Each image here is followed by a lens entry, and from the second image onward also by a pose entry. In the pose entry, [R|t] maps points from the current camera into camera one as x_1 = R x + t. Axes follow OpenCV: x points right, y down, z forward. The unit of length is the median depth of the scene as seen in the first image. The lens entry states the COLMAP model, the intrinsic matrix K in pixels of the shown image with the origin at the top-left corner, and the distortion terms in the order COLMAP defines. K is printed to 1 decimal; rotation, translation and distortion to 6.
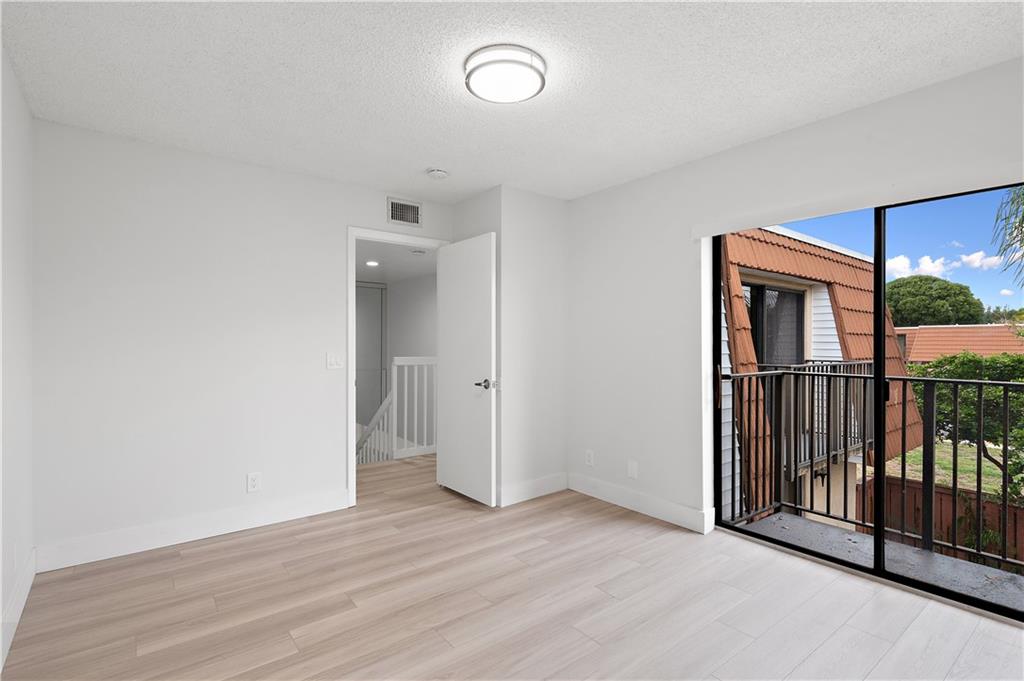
lens RADIAL K [[489.4, 0, 510.3], [0, 489.4, 344.1], [0, 0, 1]] dist [0.016851, -0.000182]
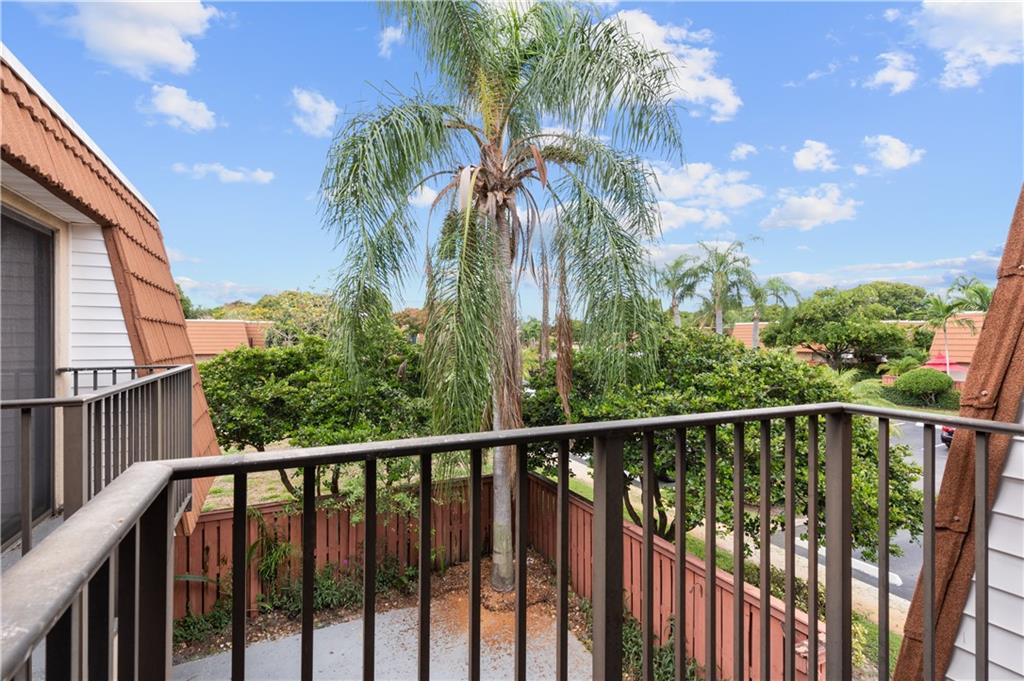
lens RADIAL K [[489.4, 0, 509.9], [0, 489.4, 335.4], [0, 0, 1]] dist [0.016851, -0.000182]
pose [[0.220232, 0.001039, 0.975447, 0.207770], [0.002939, 0.999994, -0.001728, 0.000603], [-0.975443, 0.003247, 0.220227, 0.438542]]
